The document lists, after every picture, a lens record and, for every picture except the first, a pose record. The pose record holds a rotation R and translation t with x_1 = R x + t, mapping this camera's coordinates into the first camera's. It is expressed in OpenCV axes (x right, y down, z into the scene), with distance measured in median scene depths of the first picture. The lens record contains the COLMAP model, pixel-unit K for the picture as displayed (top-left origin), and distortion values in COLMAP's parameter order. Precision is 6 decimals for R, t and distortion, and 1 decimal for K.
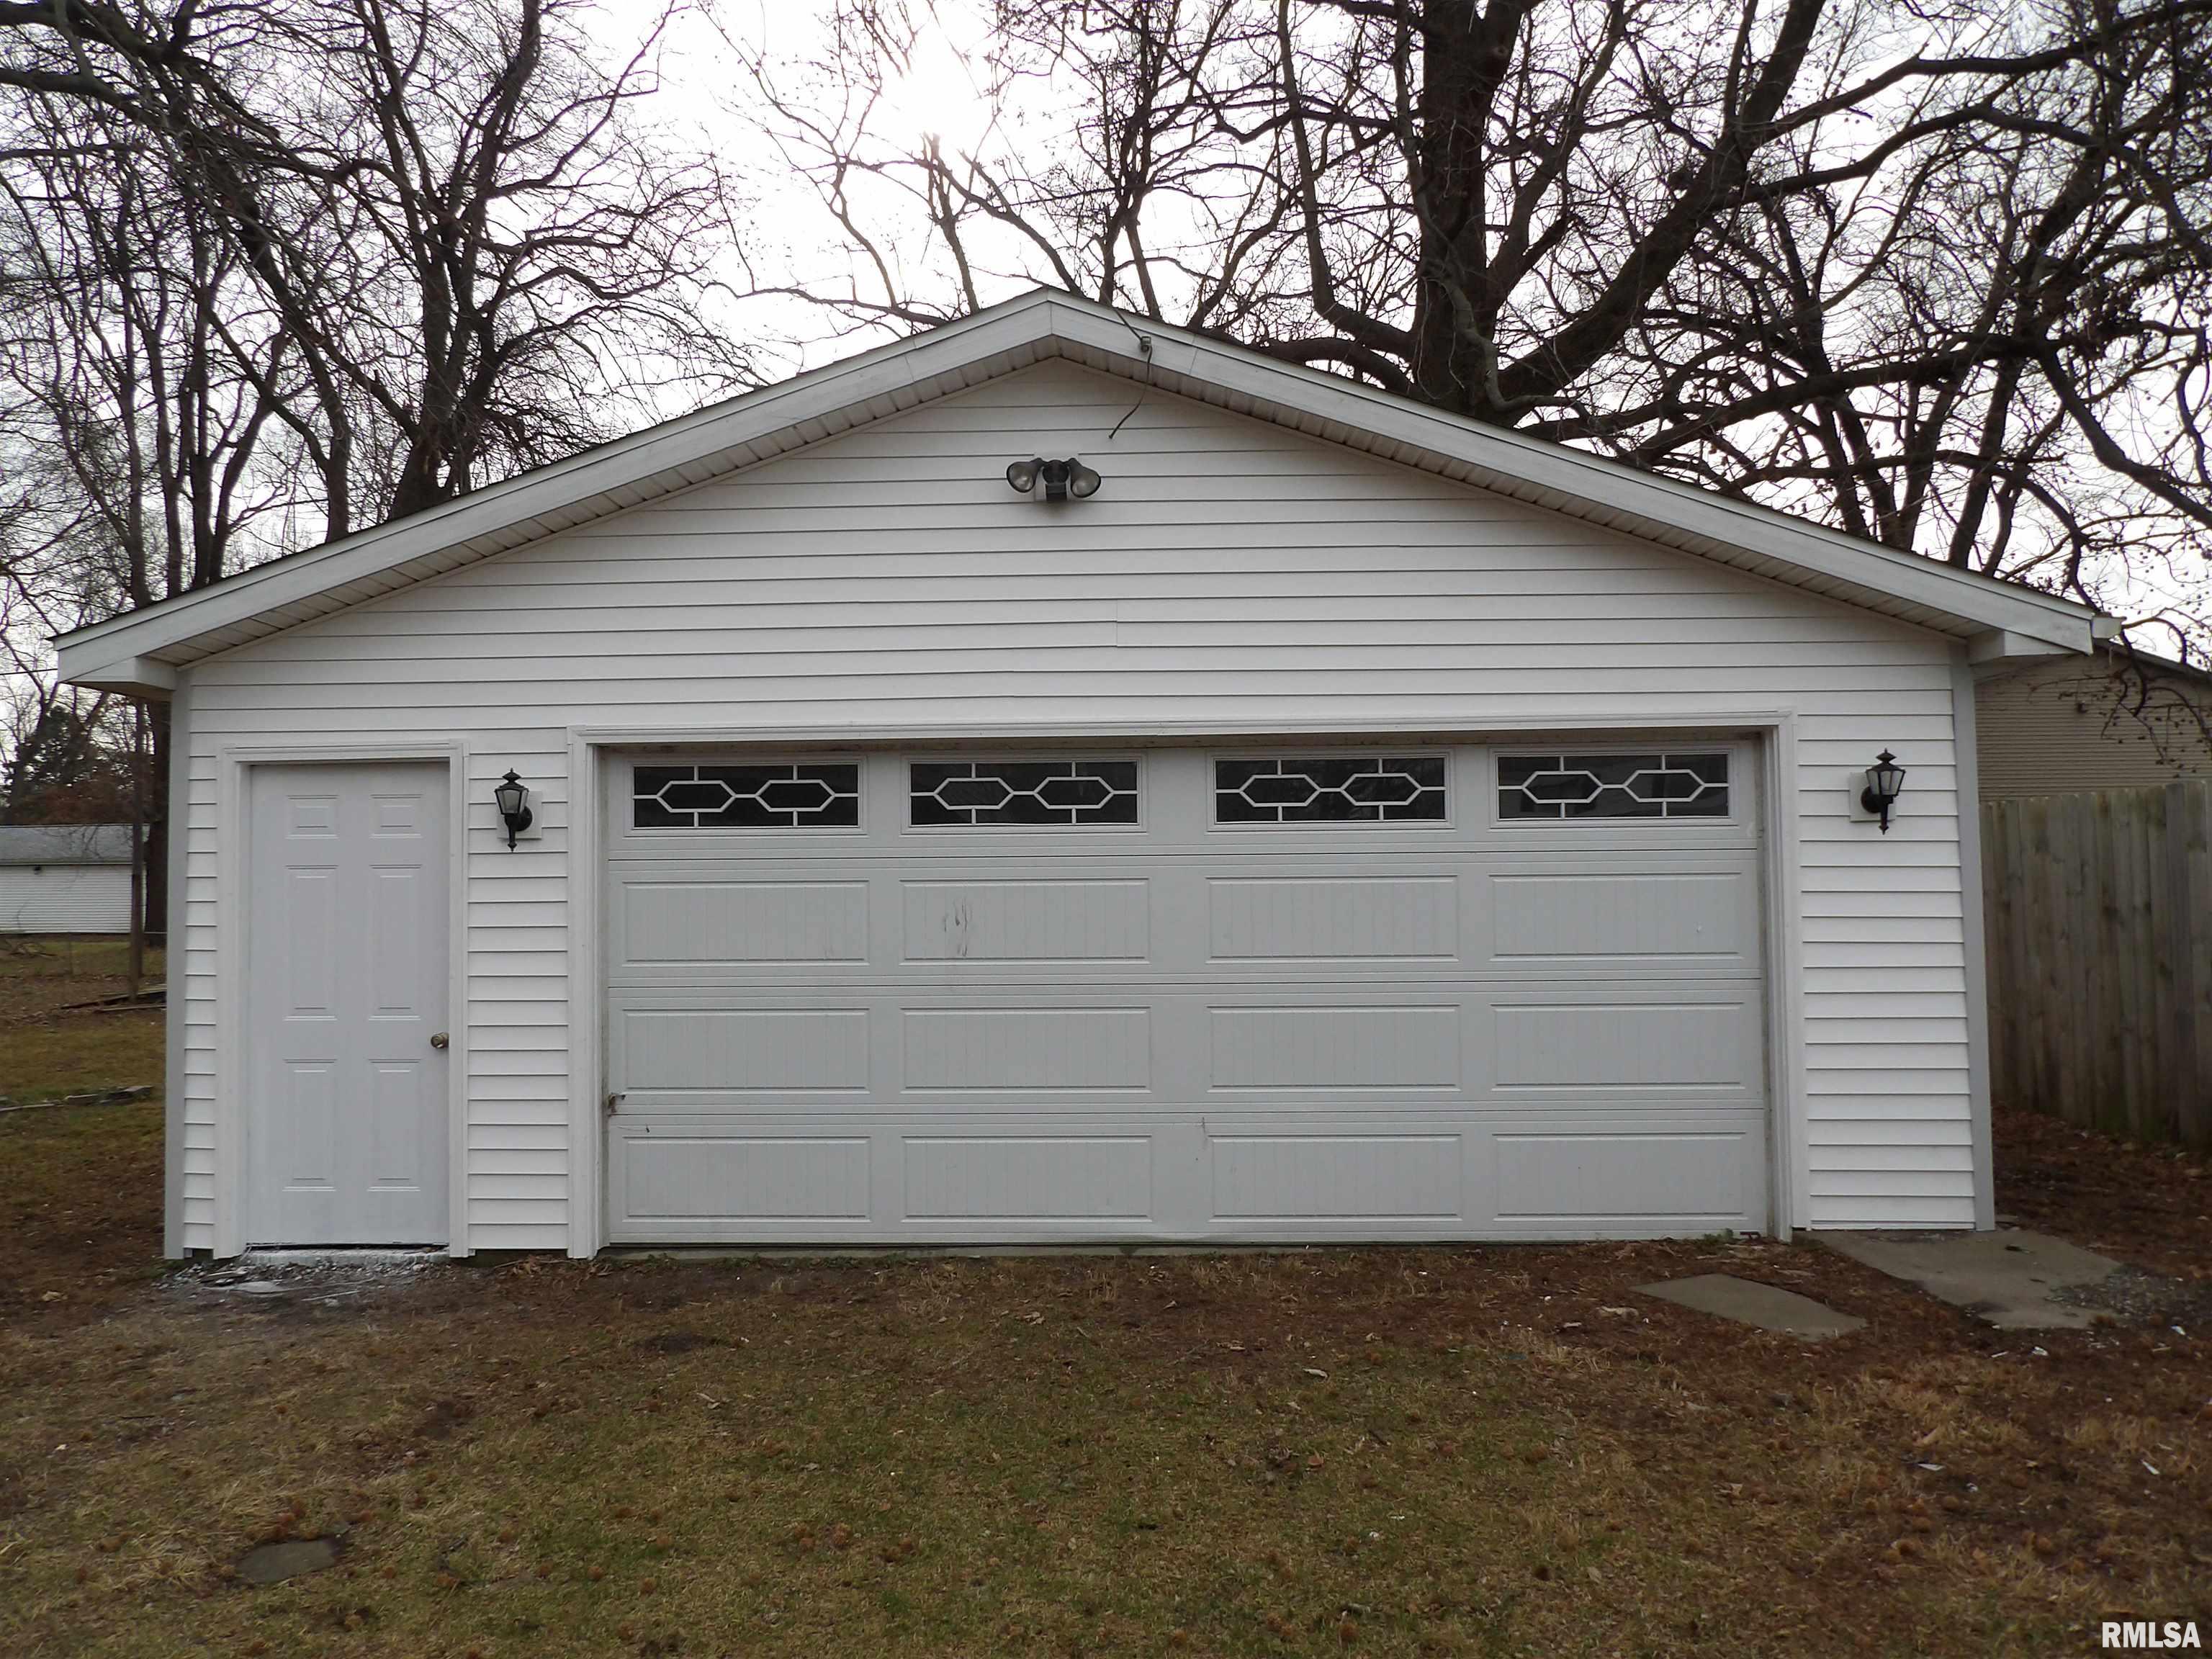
lens RADIAL K [[1656.7, 0, 1106.0], [0, 1656.7, 829.5], [0, 0, 1]] dist [-0.051714, 0.047837]
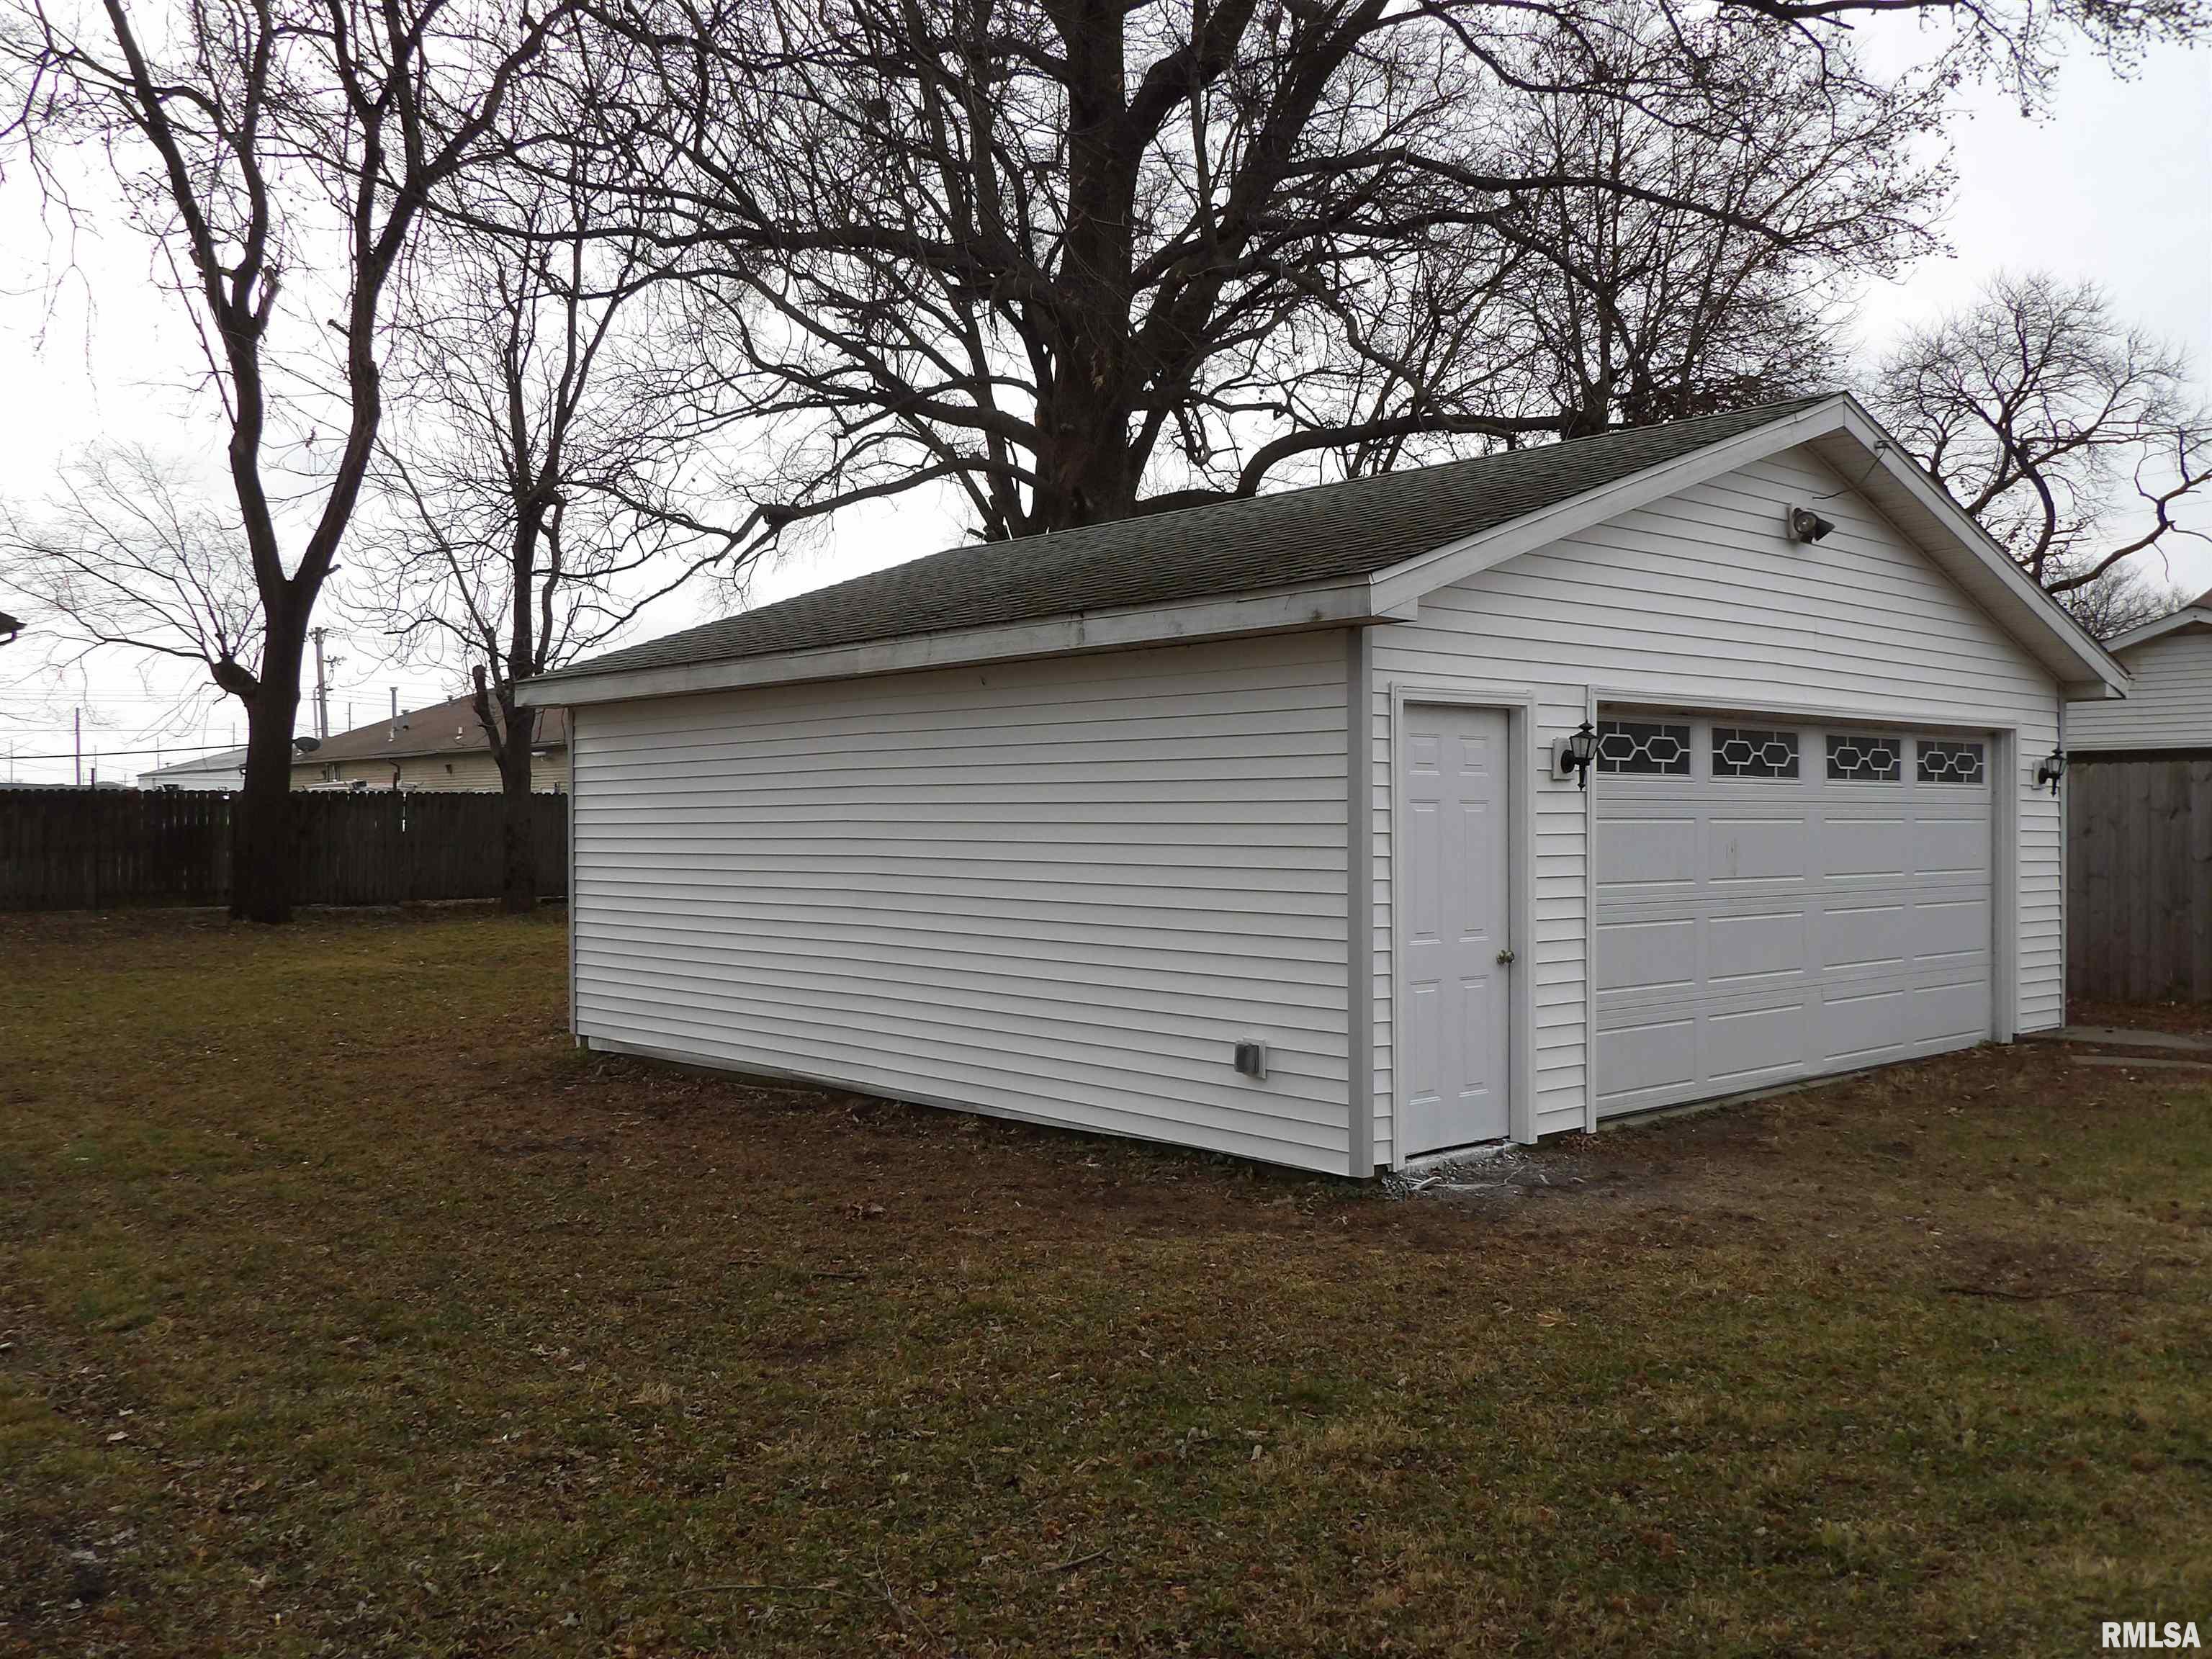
lens RADIAL K [[1849.9, 0, 1106.0], [0, 1849.9, 829.5], [0, 0, 1]] dist [0.003816, 0.000376]
pose [[0.728728, 0.005892, 0.684778, -1.511629], [-0.037329, 0.998818, 0.031131, 0.012530], [-0.683786, -0.048248, 0.728086, 0.276950]]
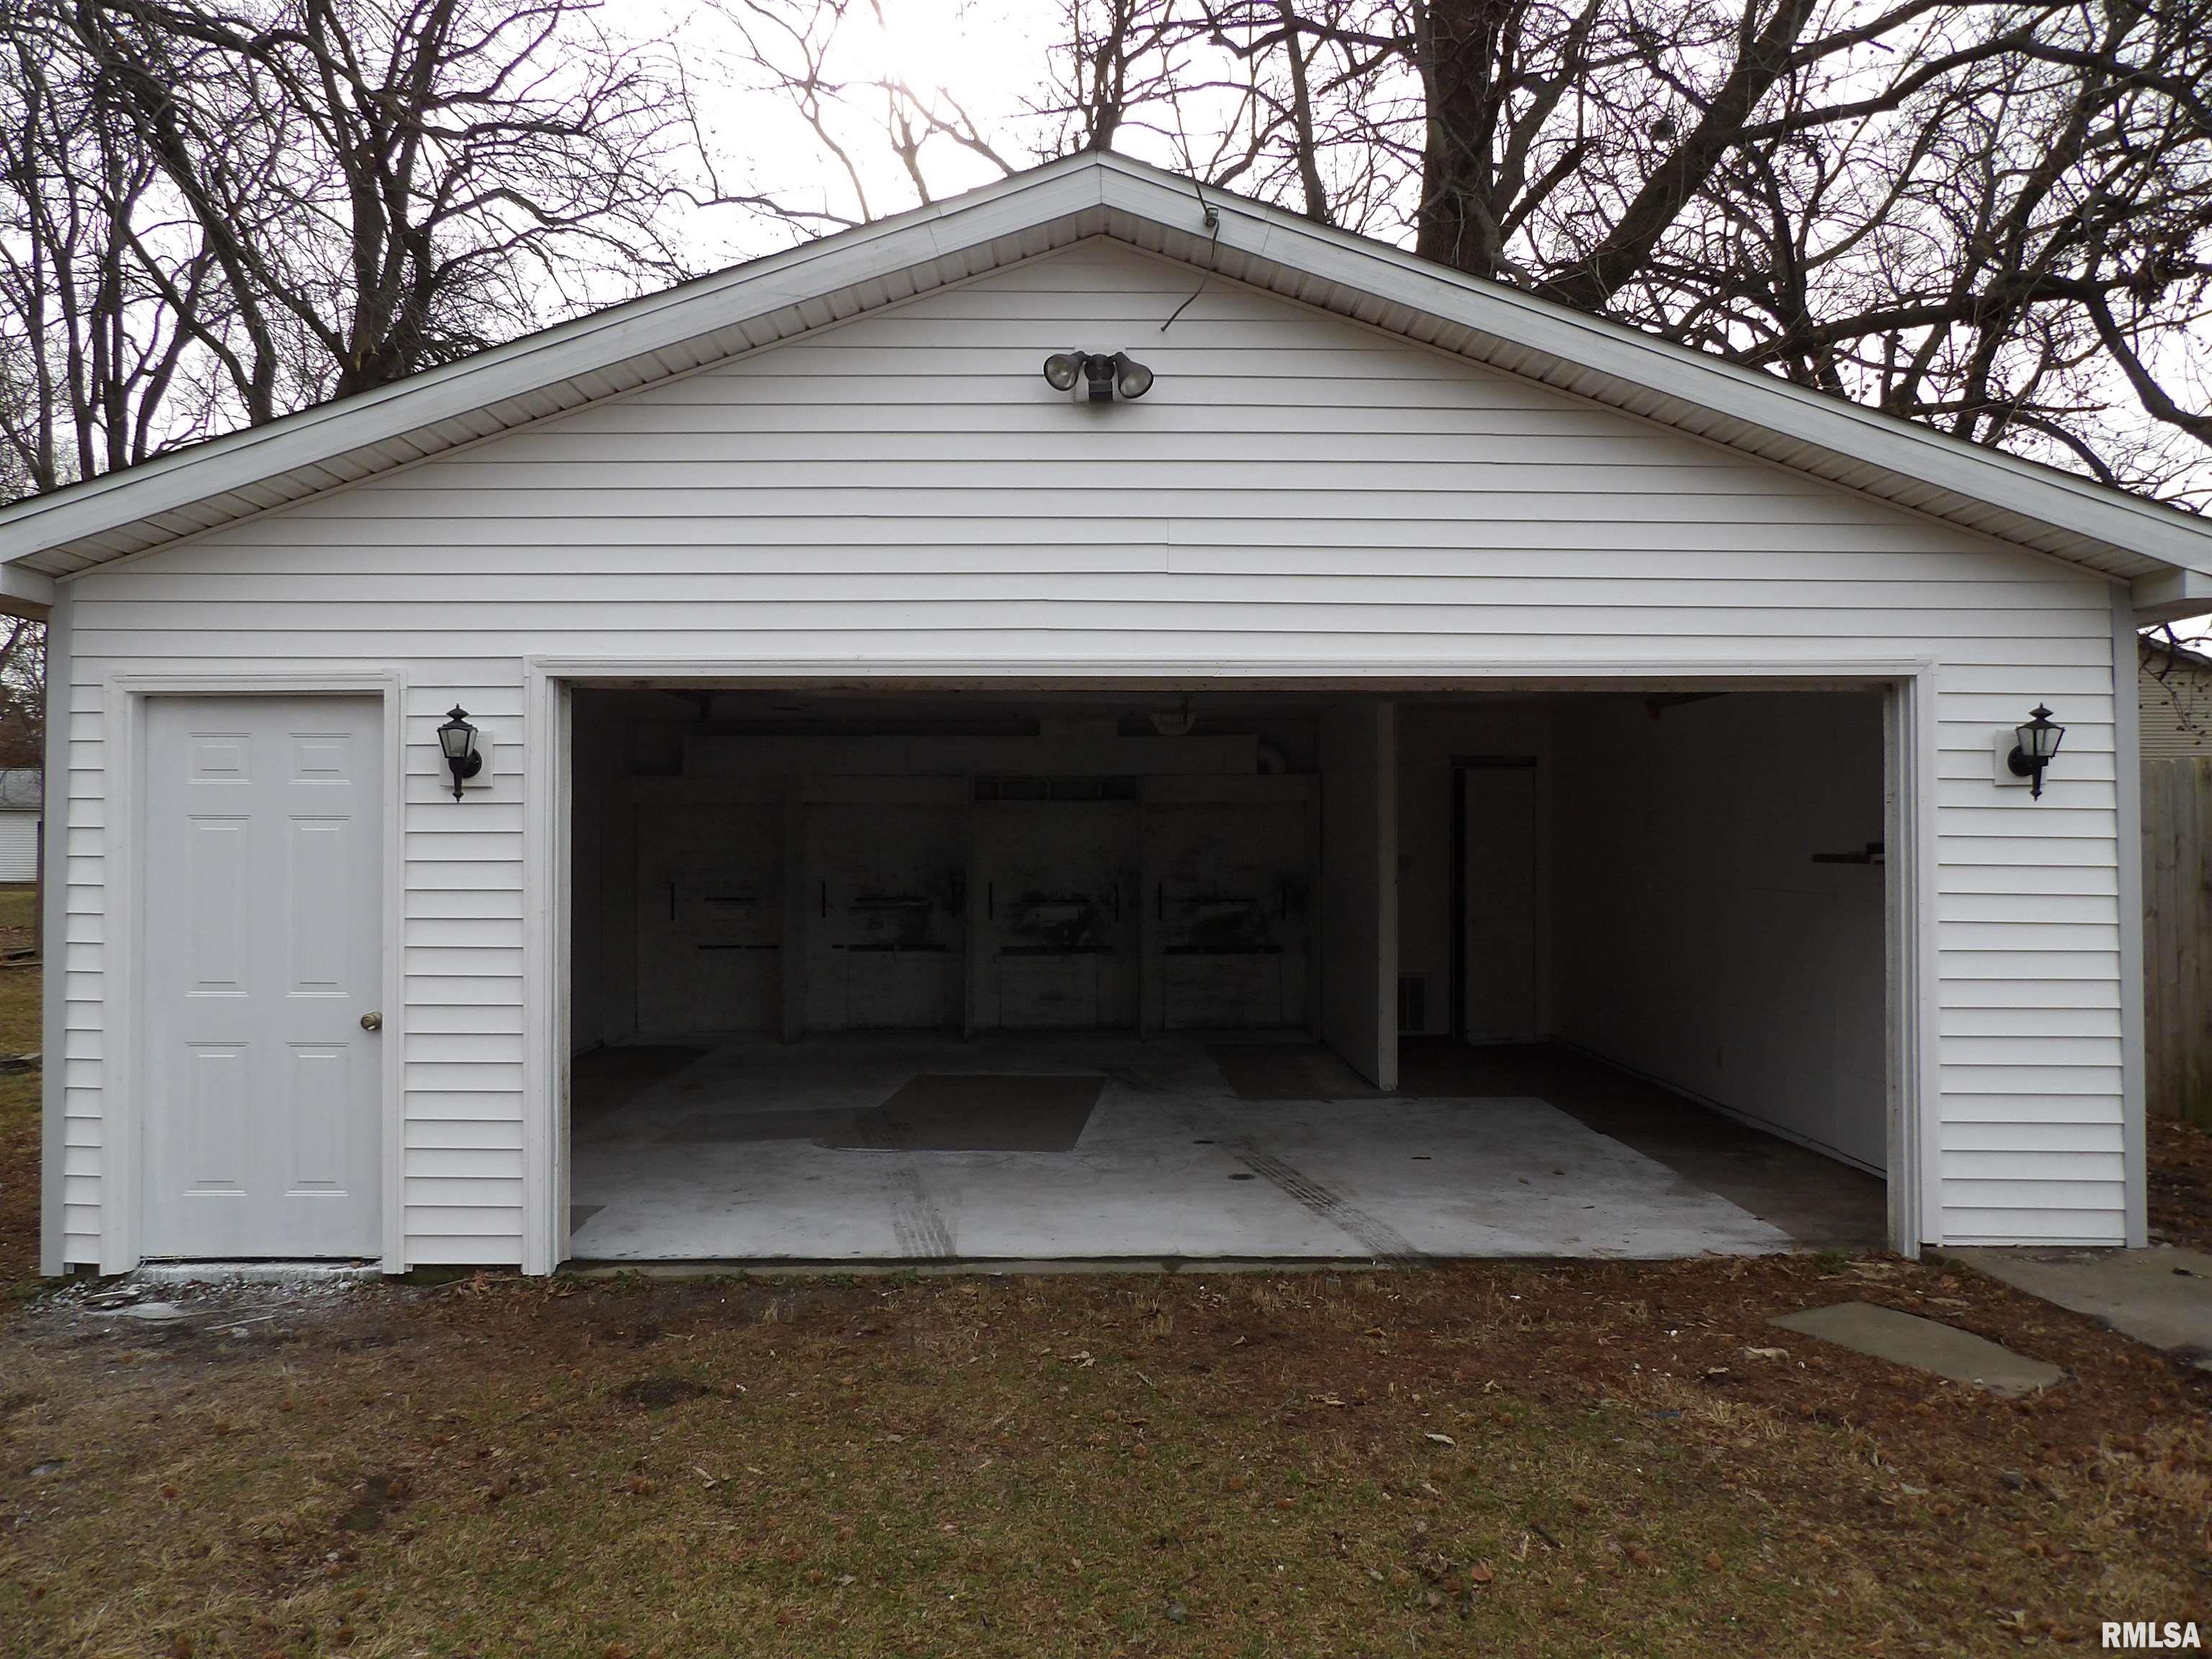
lens RADIAL K [[1585.7, 0, 1074.6], [0, 1585.7, 826.5], [0, 0, 1]] dist [-0.042645, 0.042076]
pose [[0.999296, 0.011403, 0.035744, -0.071335], [-0.012271, 0.999633, 0.024164, 0.002622], [-0.035455, -0.024585, 0.999069, 0.174399]]
